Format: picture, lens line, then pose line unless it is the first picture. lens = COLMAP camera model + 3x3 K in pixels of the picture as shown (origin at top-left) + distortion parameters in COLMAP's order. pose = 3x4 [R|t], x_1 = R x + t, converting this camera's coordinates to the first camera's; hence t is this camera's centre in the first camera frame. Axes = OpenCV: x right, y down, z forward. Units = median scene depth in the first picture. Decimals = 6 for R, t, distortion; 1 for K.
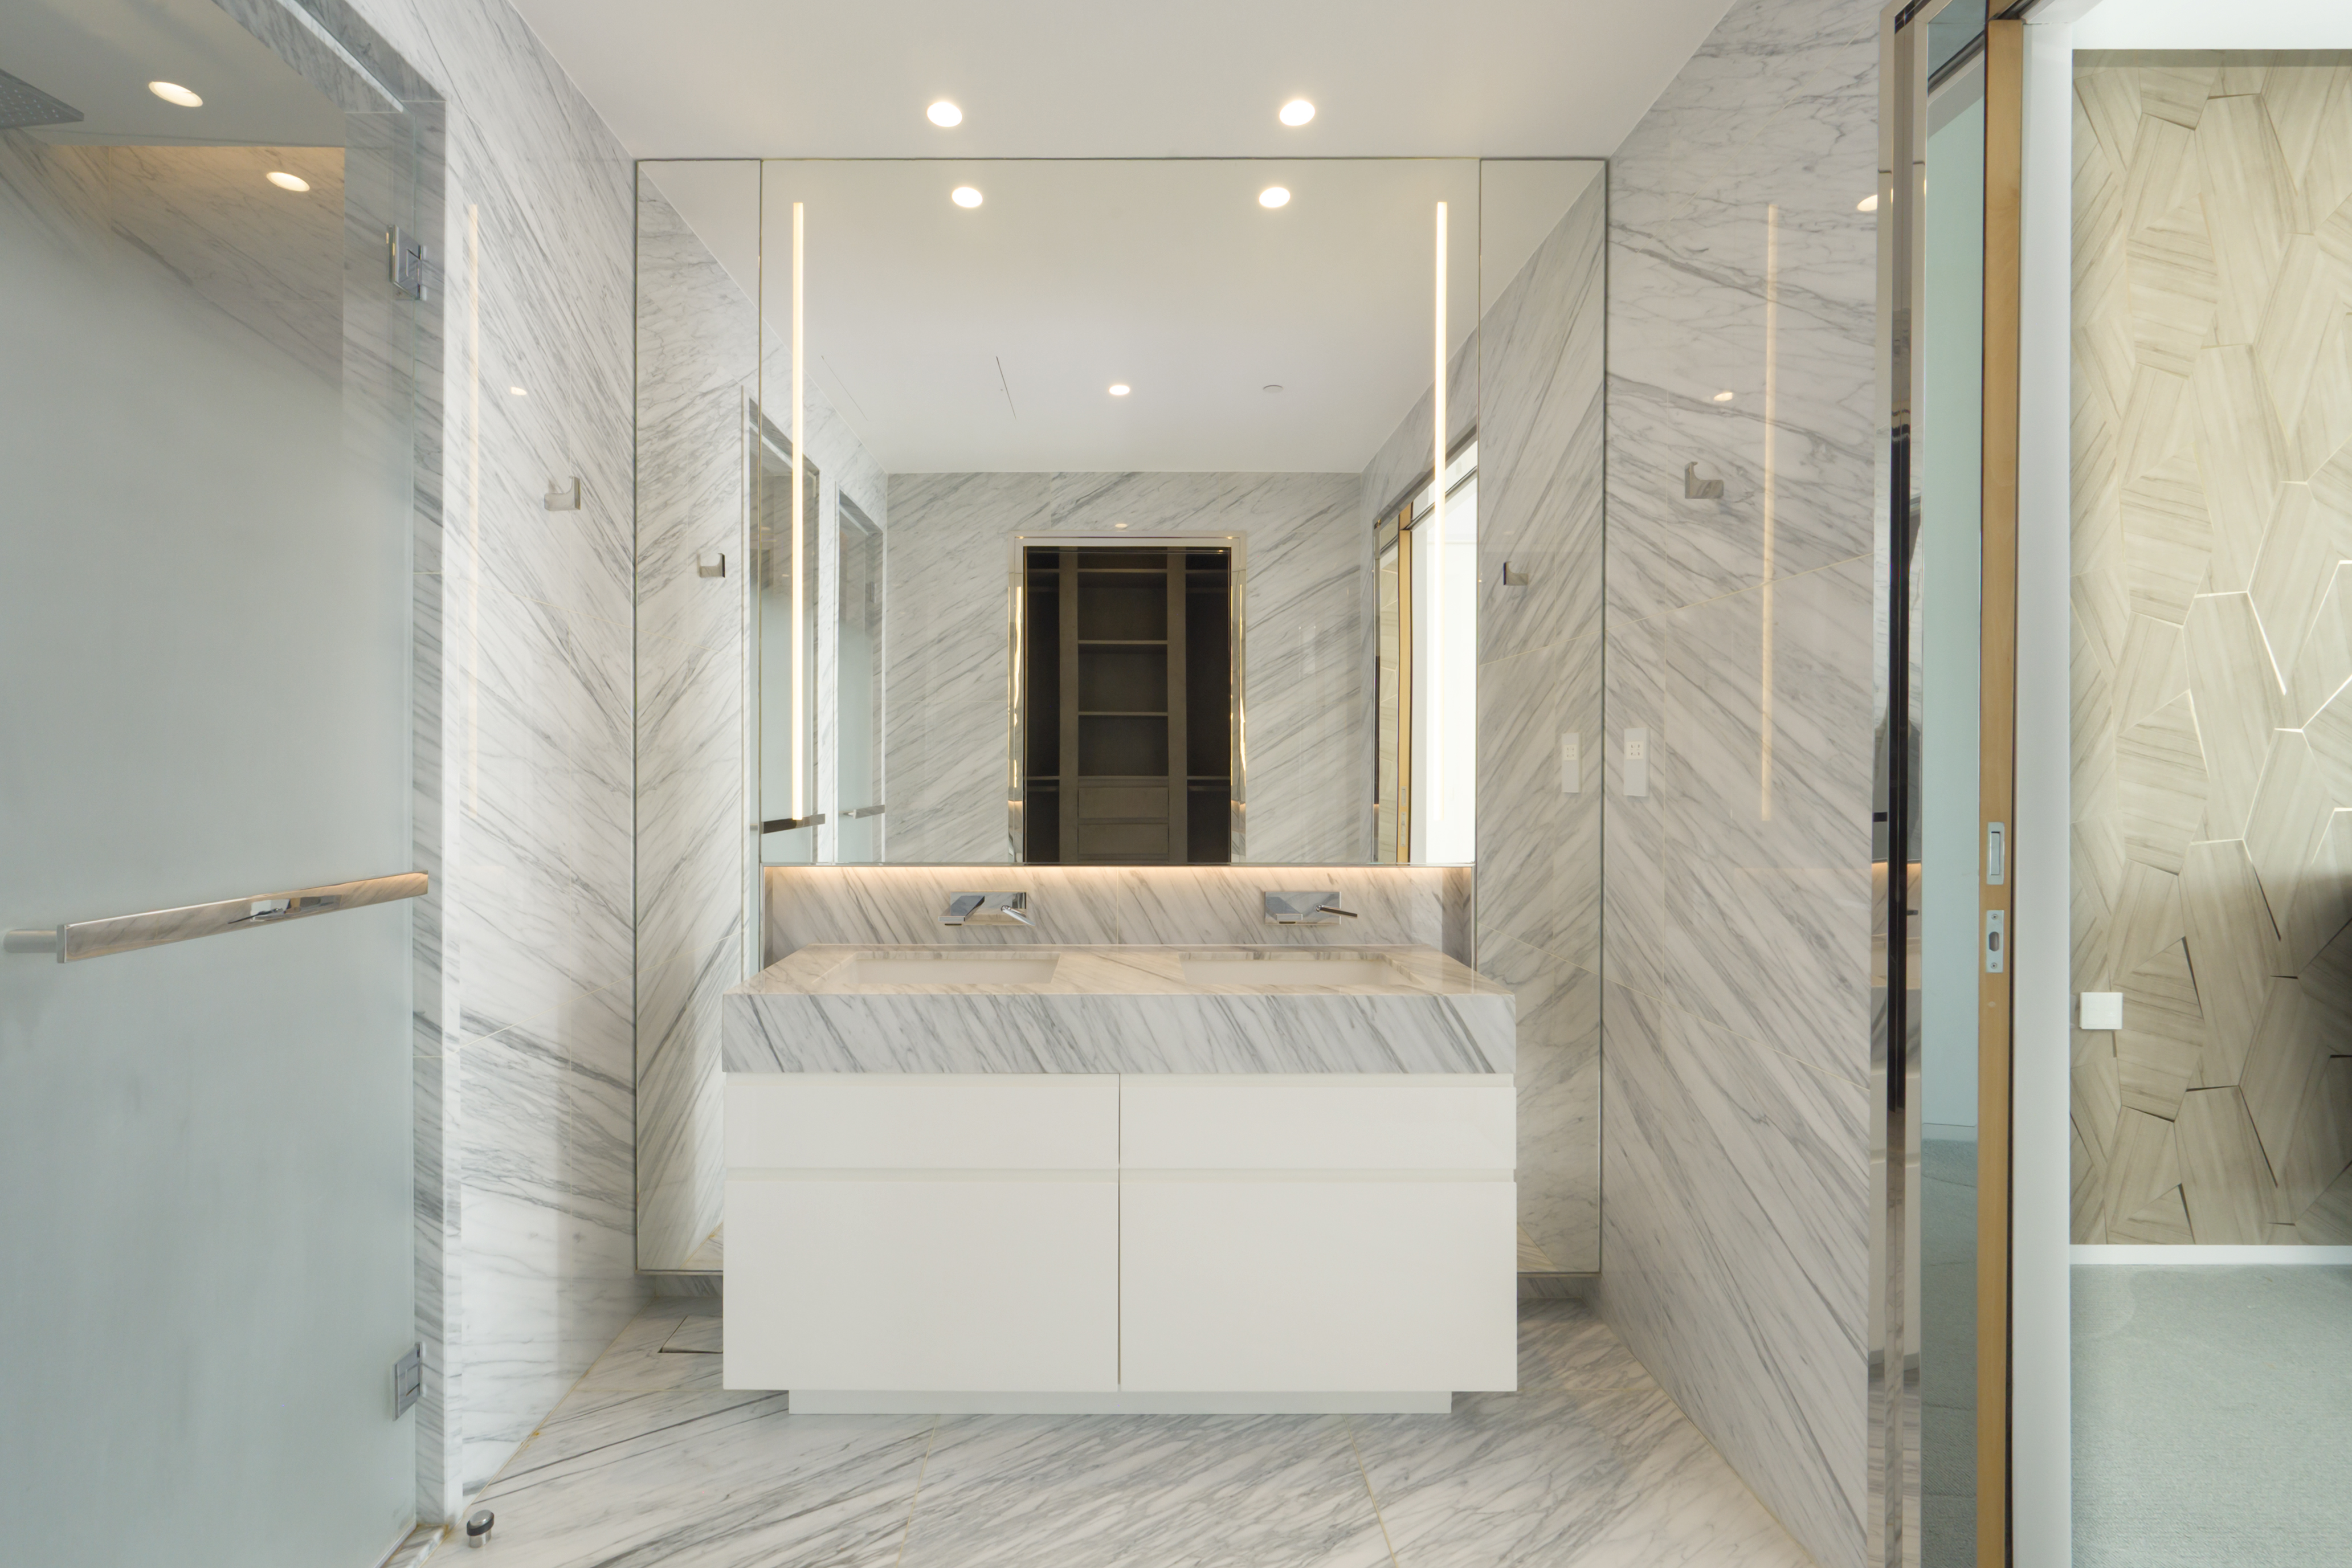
lens RADIAL K [[944.4, 0, 1189.9], [0, 944.4, 764.5], [0, 0, 1]] dist [-0.000733, 0.000063]
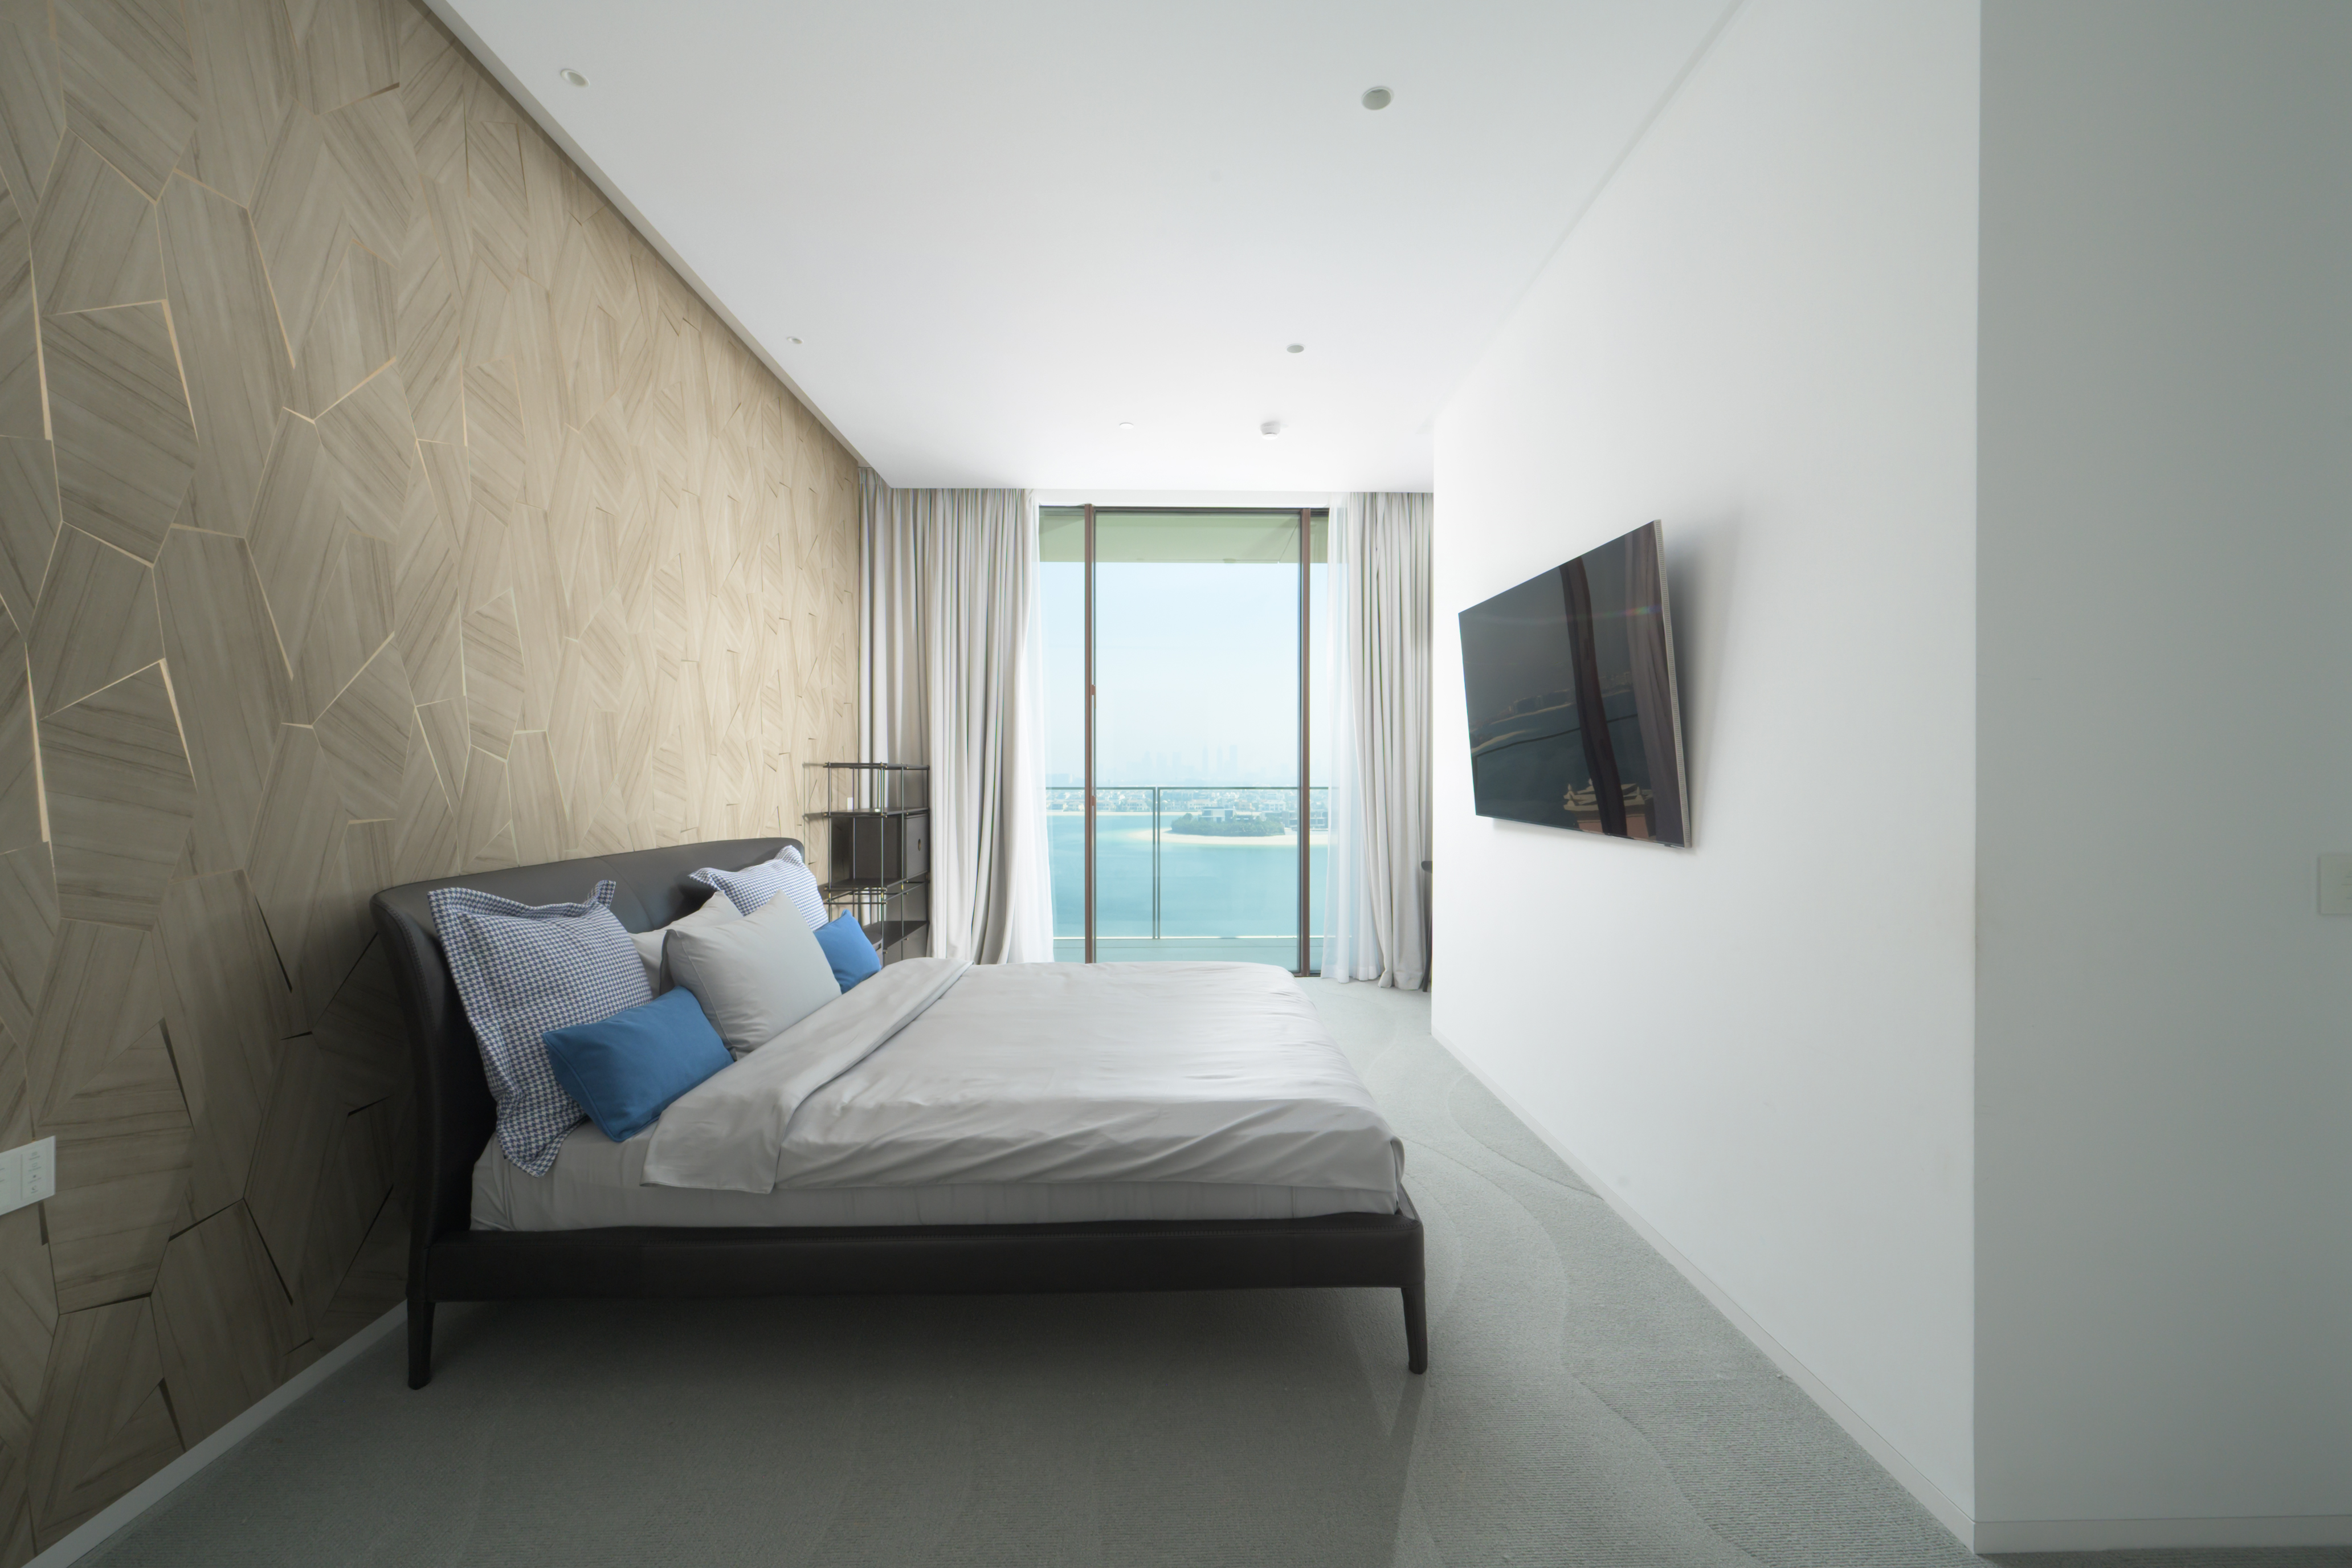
lens RADIAL K [[944.4, 0, 1189.7], [0, 944.4, 781.9], [0, 0, 1]] dist [-0.000733, 0.000063]
pose [[-0.028824, -0.006525, 0.999563, 0.347258], [0.006709, 0.999955, 0.006721, 0.010805], [-0.999562, 0.006900, -0.028779, 0.271193]]
